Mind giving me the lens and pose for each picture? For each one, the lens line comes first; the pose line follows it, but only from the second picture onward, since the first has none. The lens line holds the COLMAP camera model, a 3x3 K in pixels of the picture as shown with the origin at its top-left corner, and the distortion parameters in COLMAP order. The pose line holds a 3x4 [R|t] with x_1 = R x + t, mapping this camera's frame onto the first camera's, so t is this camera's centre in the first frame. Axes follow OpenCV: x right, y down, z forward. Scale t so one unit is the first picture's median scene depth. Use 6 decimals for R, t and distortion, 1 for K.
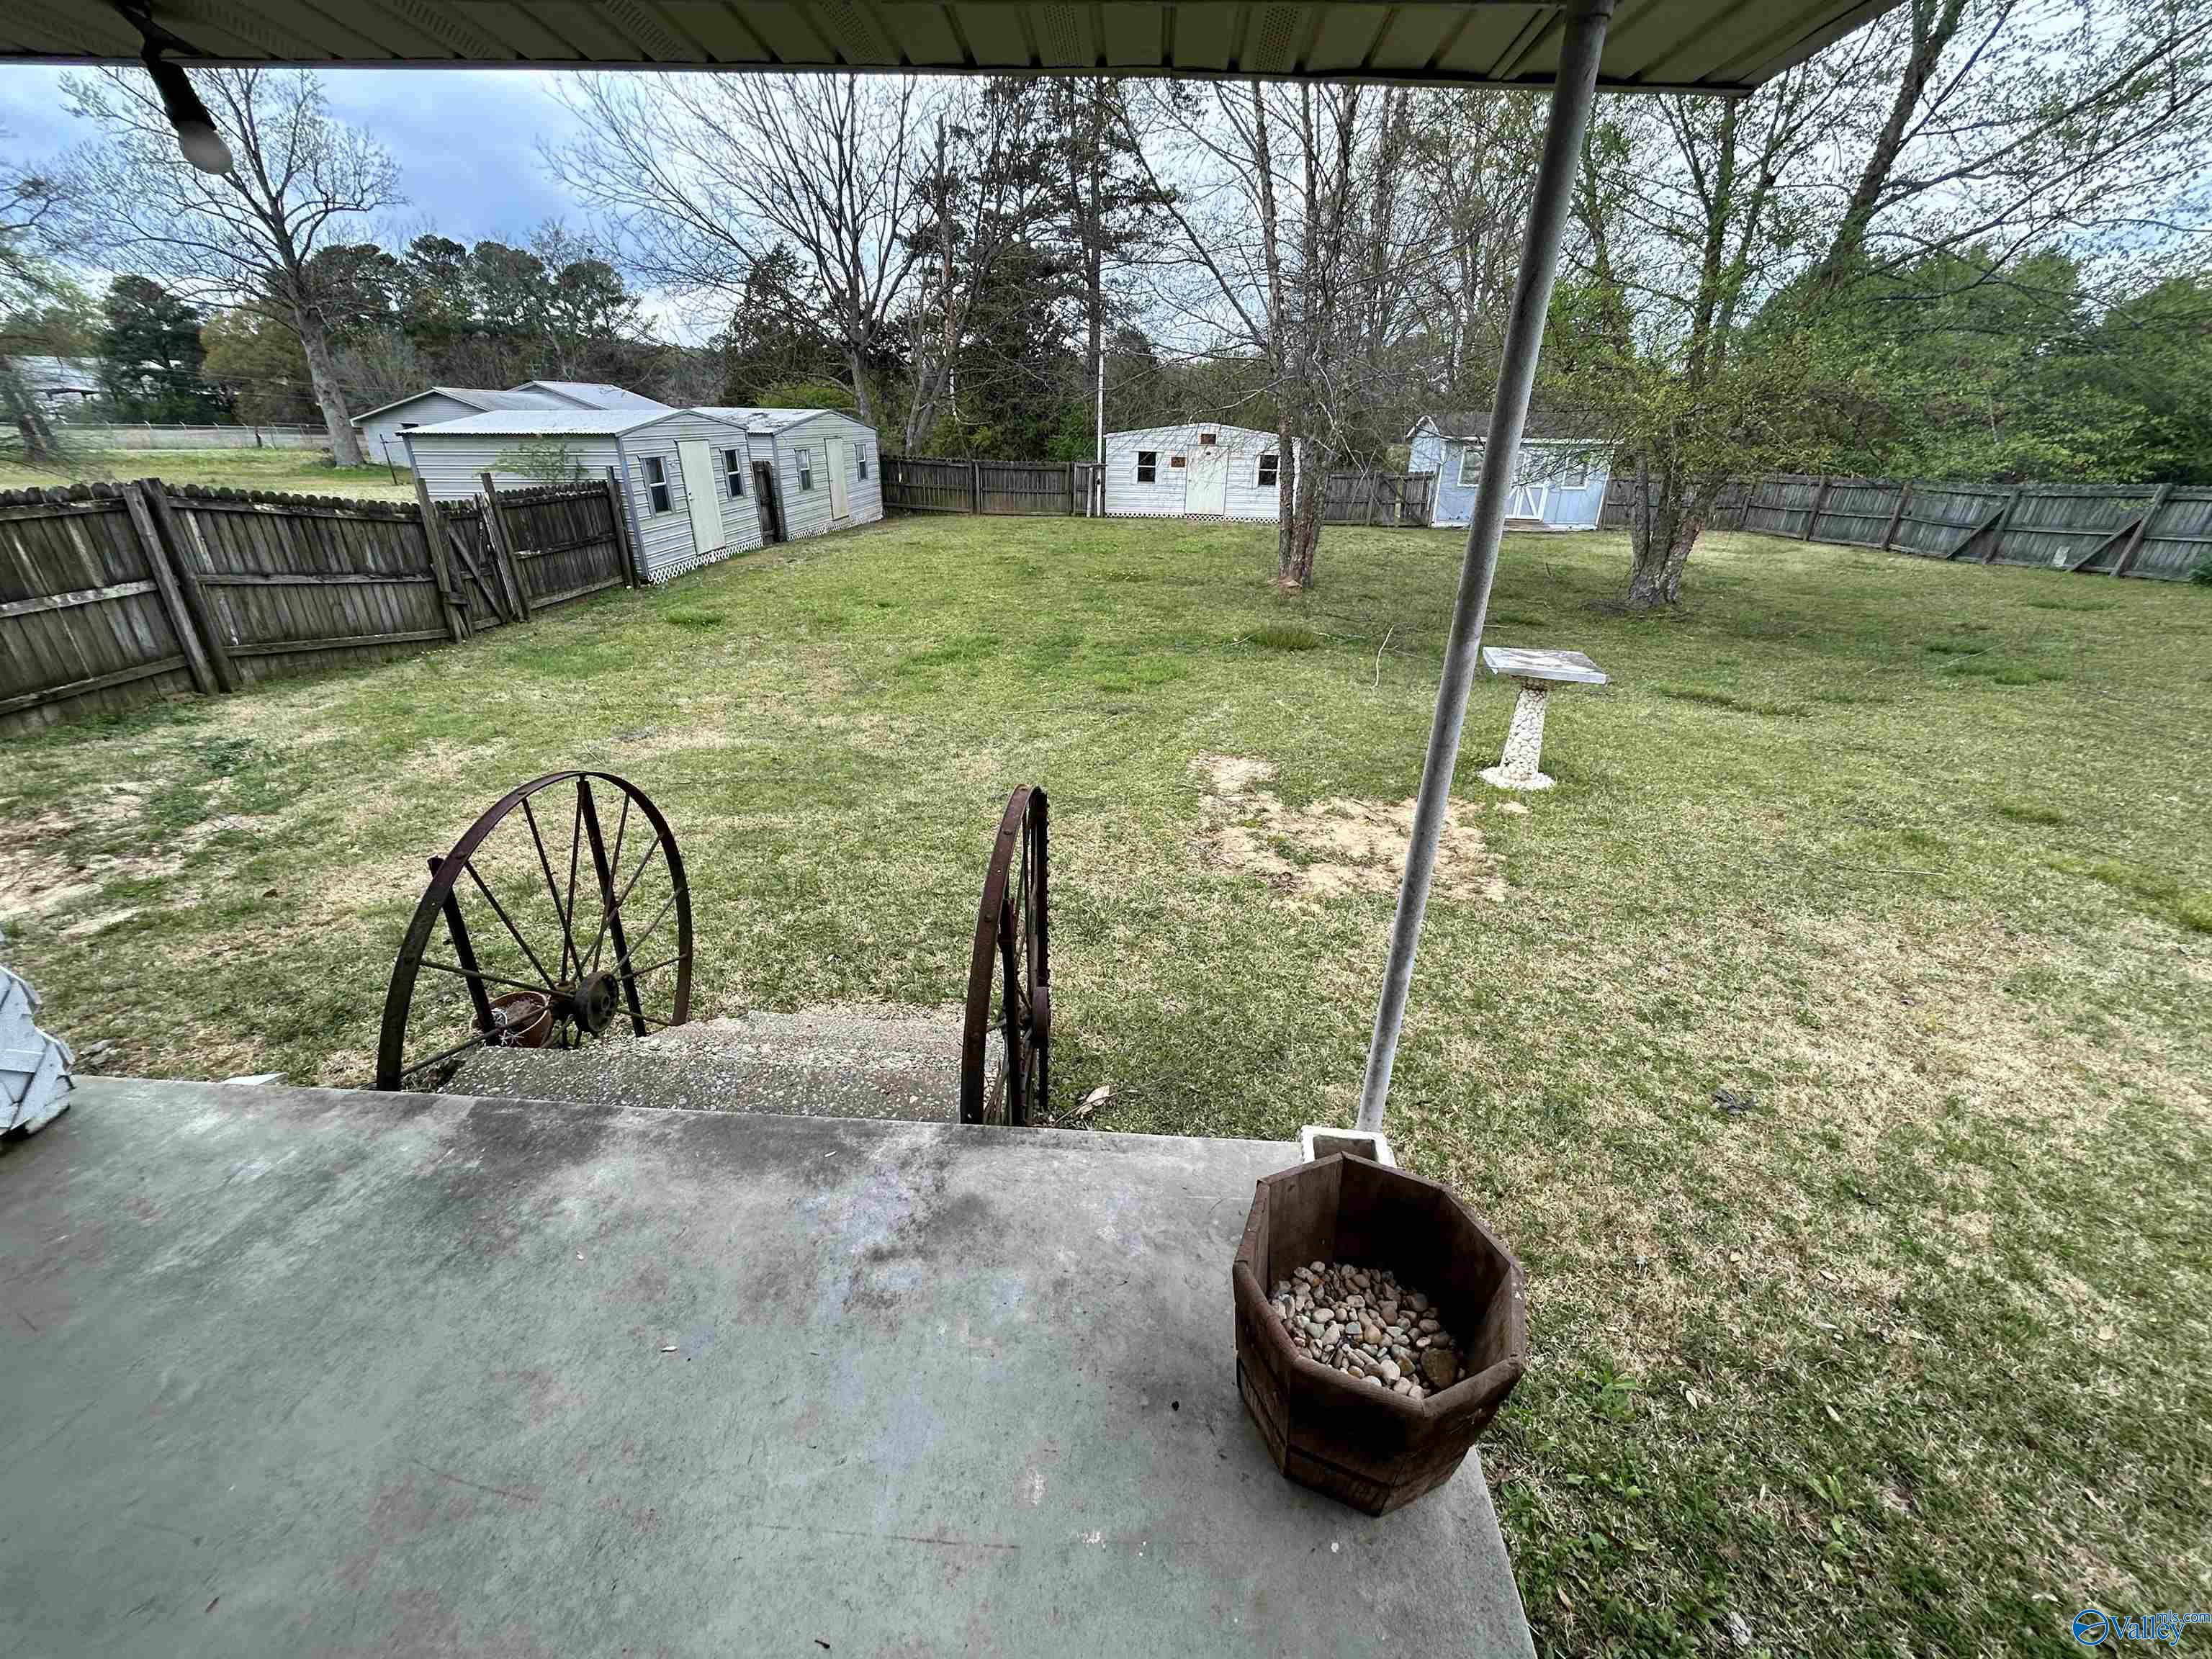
lens RADIAL K [[881.6, 0, 1100.9], [0, 881.6, 830.9], [0, 0, 1]] dist [0.000037, -0.000157]
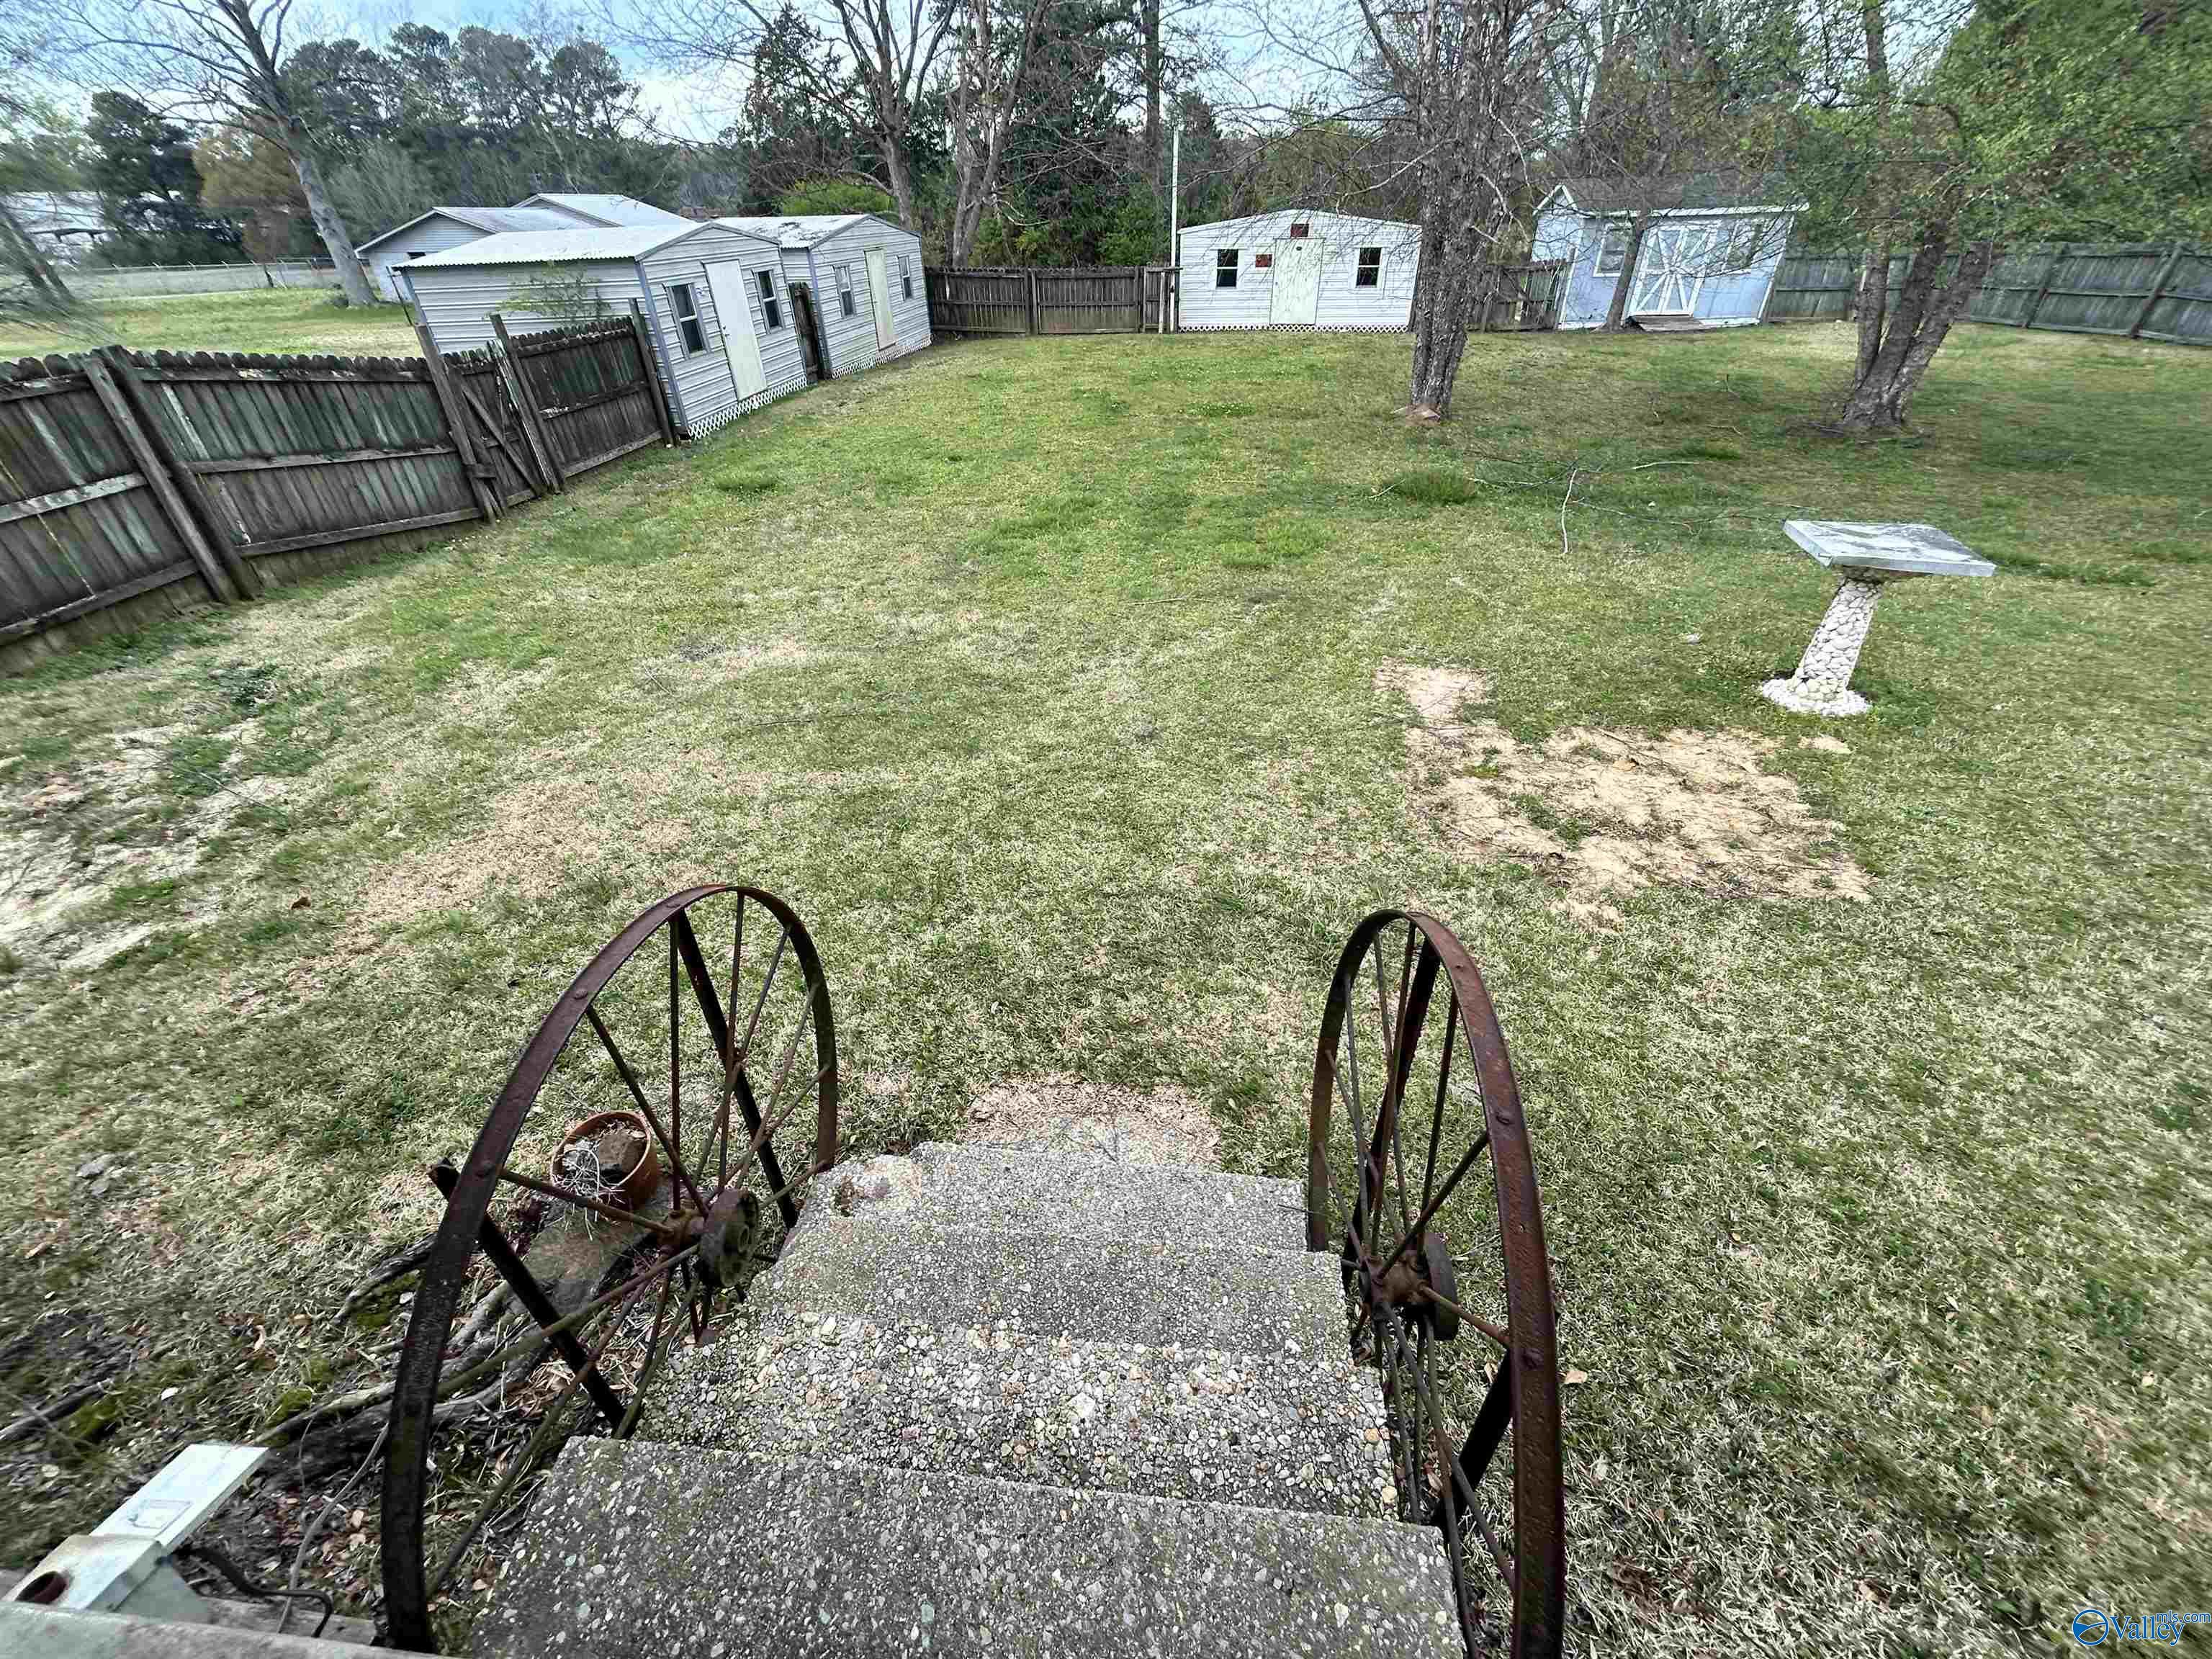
lens RADIAL K [[881.6, 0, 1101.2], [0, 881.6, 826.9], [0, 0, 1]] dist [0.000037, -0.000157]
pose [[0.998202, -0.008707, -0.059306, -0.064575], [0.018788, 0.984983, 0.171625, -0.053902], [0.056922, -0.172431, 0.983376, 0.107204]]
